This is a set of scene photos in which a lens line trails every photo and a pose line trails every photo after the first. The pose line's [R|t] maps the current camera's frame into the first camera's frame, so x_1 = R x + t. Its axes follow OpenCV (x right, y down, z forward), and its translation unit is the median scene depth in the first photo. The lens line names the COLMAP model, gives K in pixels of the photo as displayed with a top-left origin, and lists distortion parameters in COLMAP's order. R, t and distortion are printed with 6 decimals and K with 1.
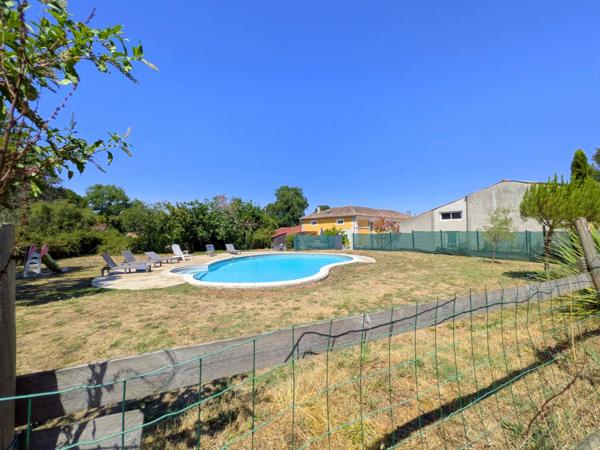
lens RADIAL K [[242.3, 0, 303.1], [0, 242.3, 223.8], [0, 0, 1]] dist [0.002377, -0.000157]
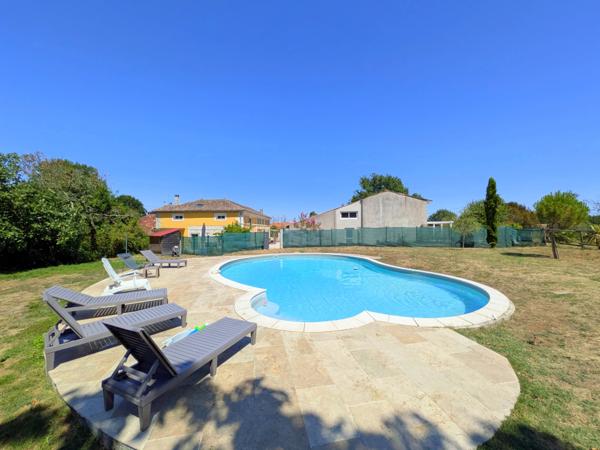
lens RADIAL K [[242.3, 0, 301.7], [0, 242.3, 226.2], [0, 0, 1]] dist [0.002377, -0.000157]
pose [[0.690842, 0.008413, 0.722957, -0.404727], [-0.021603, 0.999726, 0.009011, 0.015975], [-0.722683, -0.021843, 0.690835, 0.327740]]
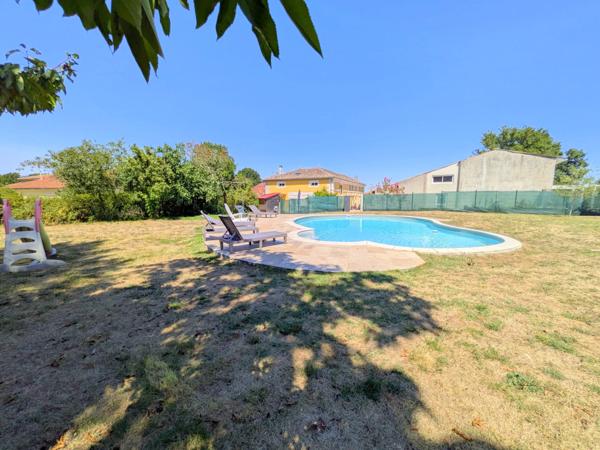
lens RADIAL K [[242.3, 0, 298.9], [0, 242.3, 227.1], [0, 0, 1]] dist [0.002377, -0.000157]
pose [[0.928482, -0.037698, 0.369458, -0.404921], [-0.019353, 0.988572, 0.149504, 0.029169], [-0.370872, -0.145962, 0.917142, 0.187482]]
